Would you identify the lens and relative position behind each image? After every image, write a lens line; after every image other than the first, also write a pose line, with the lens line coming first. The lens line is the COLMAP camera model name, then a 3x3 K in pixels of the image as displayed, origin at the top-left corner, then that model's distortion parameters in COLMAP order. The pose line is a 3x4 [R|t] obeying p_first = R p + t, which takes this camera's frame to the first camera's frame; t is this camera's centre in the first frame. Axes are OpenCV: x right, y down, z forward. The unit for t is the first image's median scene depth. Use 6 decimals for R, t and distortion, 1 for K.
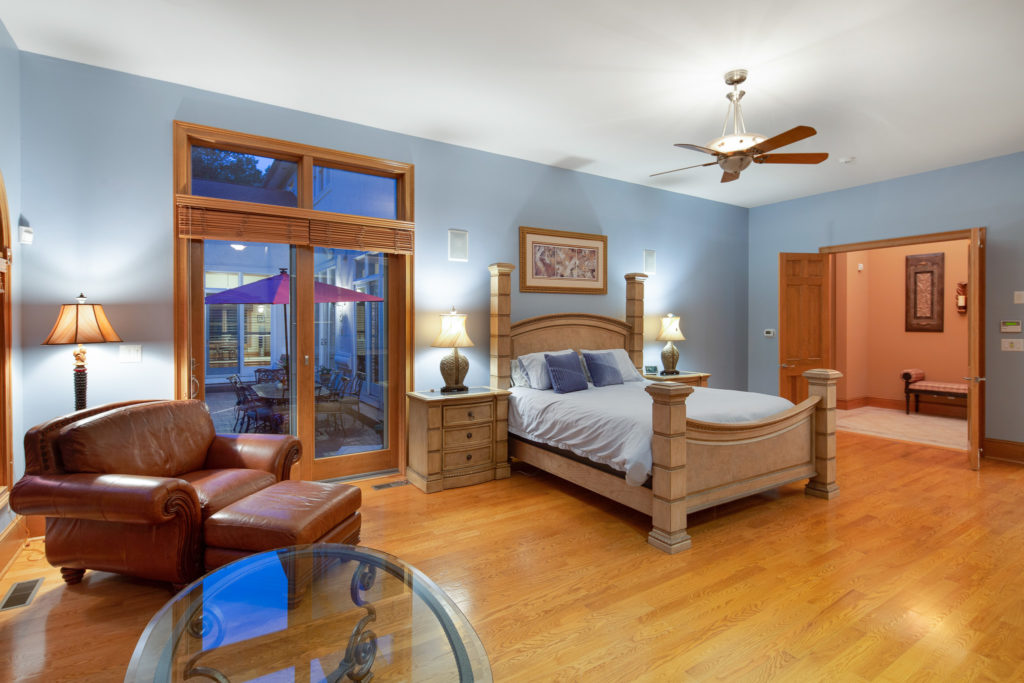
lens RADIAL K [[509.5, 0, 513.0], [0, 509.5, 333.7], [0, 0, 1]] dist [0.007200, -0.003642]
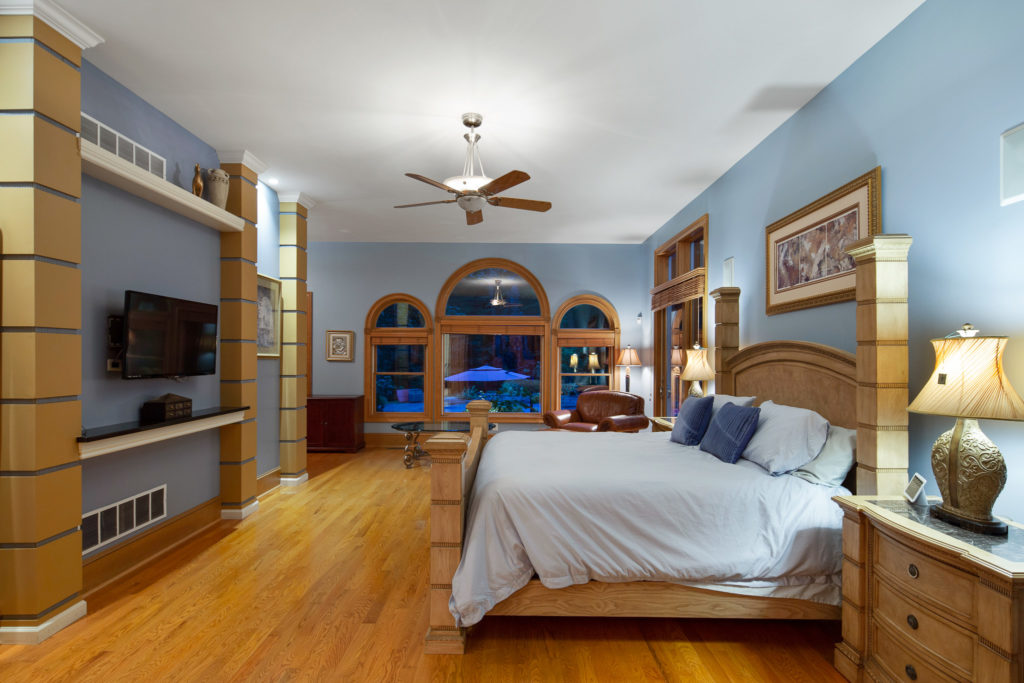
lens RADIAL K [[509.5, 0, 510.7], [0, 509.5, 350.2], [0, 0, 1]] dist [0.007200, -0.003642]
pose [[-0.529988, -0.007267, -0.847974, 0.792504], [-0.008330, 0.999960, -0.003363, -0.023722], [0.847964, 0.005281, -0.530028, 1.017249]]
